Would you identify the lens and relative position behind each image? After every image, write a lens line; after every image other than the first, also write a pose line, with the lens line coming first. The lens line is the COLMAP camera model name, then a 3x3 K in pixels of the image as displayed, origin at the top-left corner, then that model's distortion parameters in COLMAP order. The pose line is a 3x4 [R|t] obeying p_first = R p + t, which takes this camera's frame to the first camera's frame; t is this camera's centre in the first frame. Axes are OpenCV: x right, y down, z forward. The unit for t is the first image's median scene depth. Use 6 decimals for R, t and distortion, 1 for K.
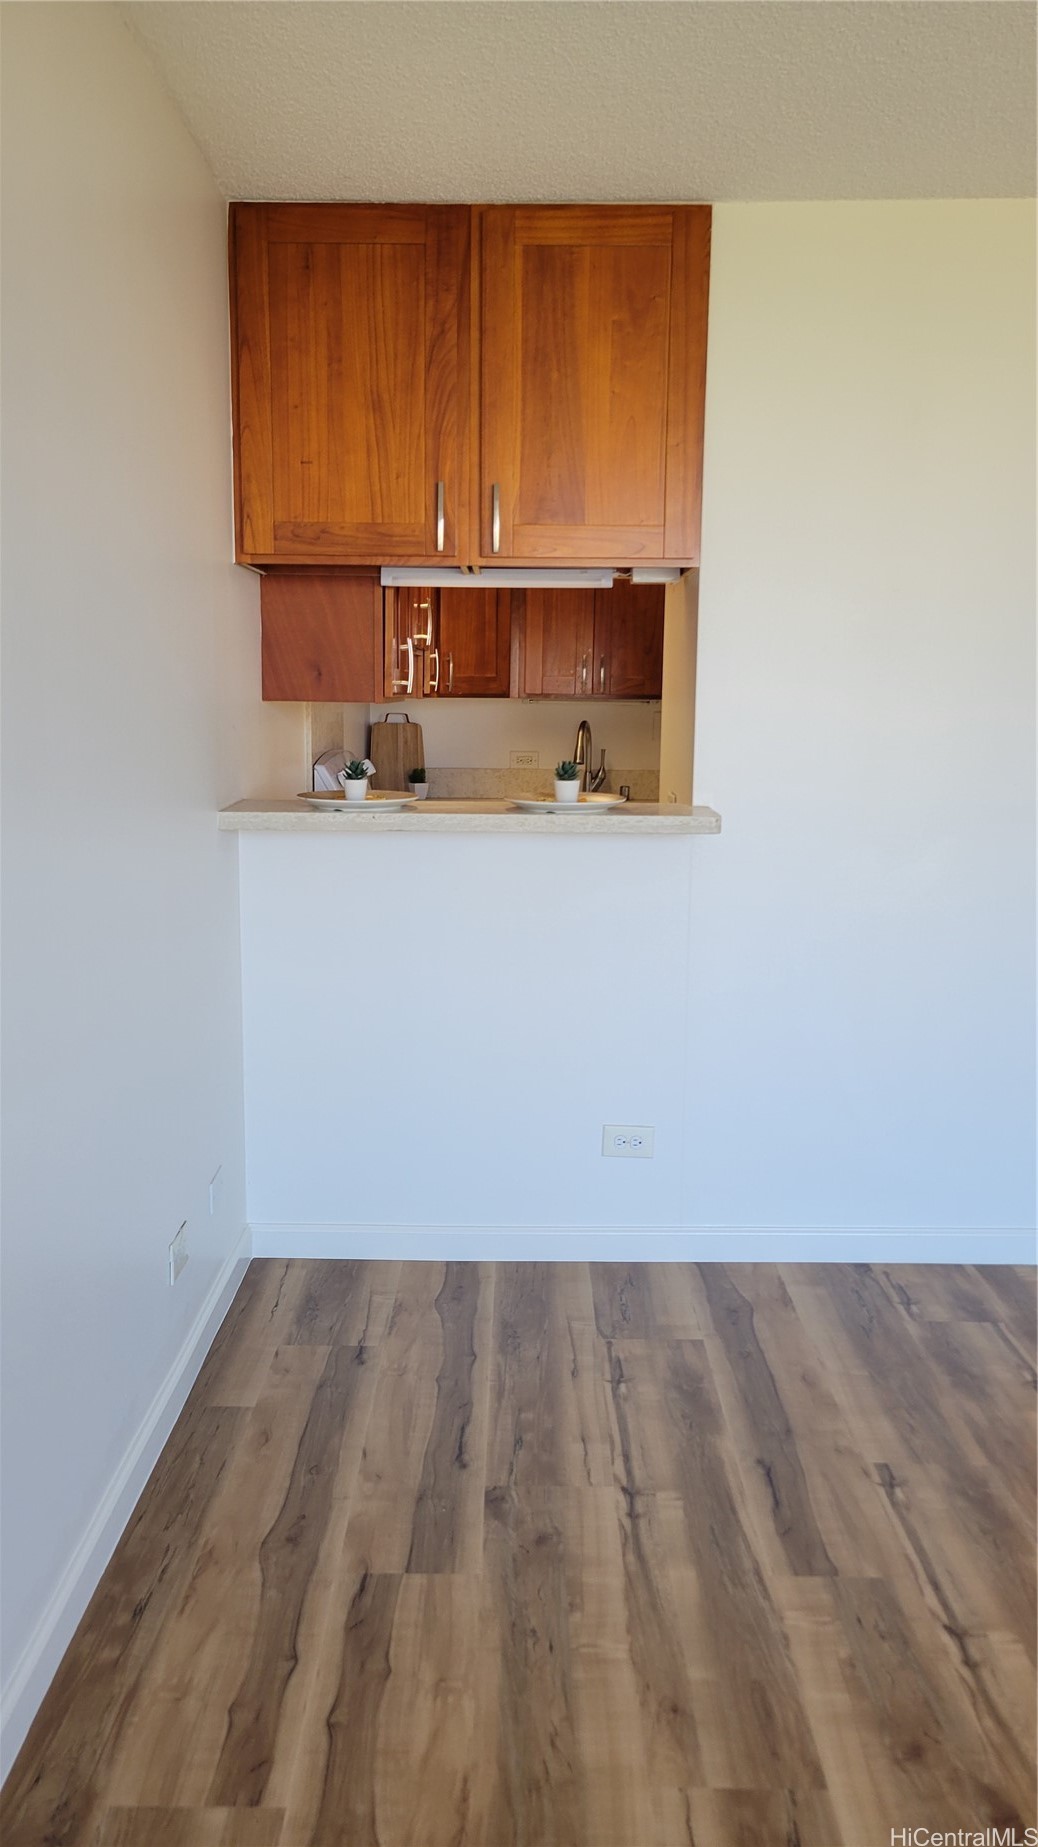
lens RADIAL K [[1461.9, 0, 515.3], [0, 1461.9, 916.8], [0, 0, 1]] dist [0.063292, -0.008942]
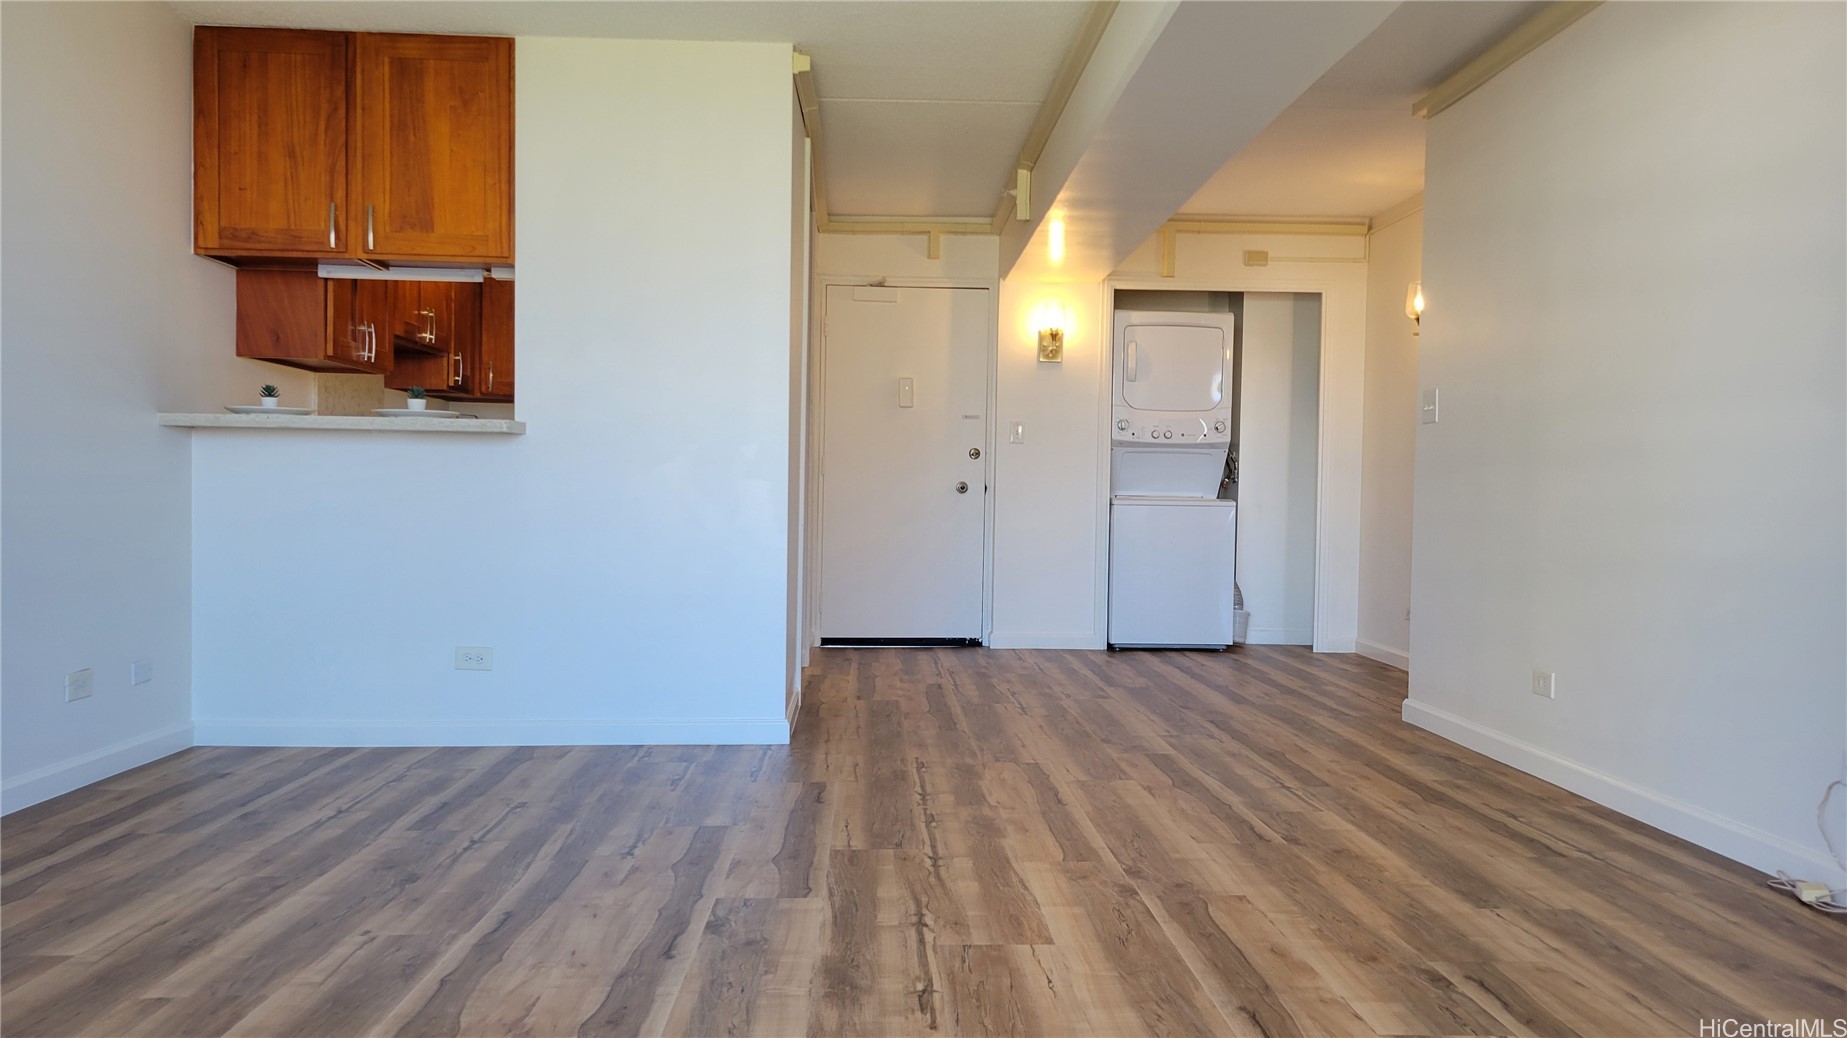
lens RADIAL K [[1461.9, 0, 925.7], [0, 1461.9, 523.7], [0, 0, 1]] dist [0.063292, -0.008942]
pose [[0.998913, 0.006761, 0.046128, 0.491182], [-0.000569, 0.991122, -0.132954, 0.233063], [-0.046617, 0.132783, 0.990048, -0.491210]]
